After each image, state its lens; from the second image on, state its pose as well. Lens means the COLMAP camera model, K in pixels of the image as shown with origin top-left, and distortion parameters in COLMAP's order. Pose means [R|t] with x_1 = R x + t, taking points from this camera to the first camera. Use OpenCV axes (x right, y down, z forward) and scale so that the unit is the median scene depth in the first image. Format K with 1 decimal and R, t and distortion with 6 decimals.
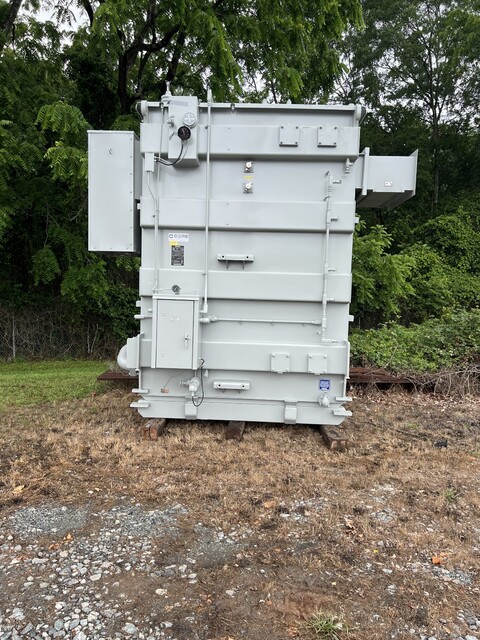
lens RADIAL K [[478.0, 0, 240.0], [0, 478.0, 320.0], [0, 0, 1]] dist [0.067336, -0.004056]
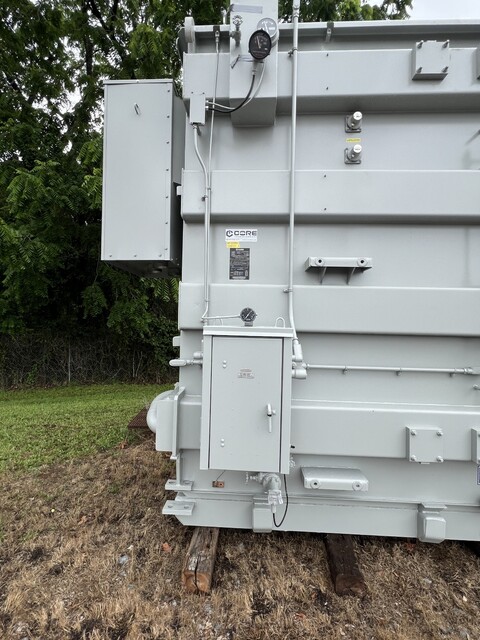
lens RADIAL K [[313.7, 0, 240.0], [0, 313.7, 320.0], [0, 0, 1]] dist [-0.000565, 0.000132]
pose [[0.999922, -0.008008, -0.009578, -0.126432], [0.007325, 0.997564, -0.069365, -0.033221], [0.010110, 0.069290, 0.997545, 0.597838]]
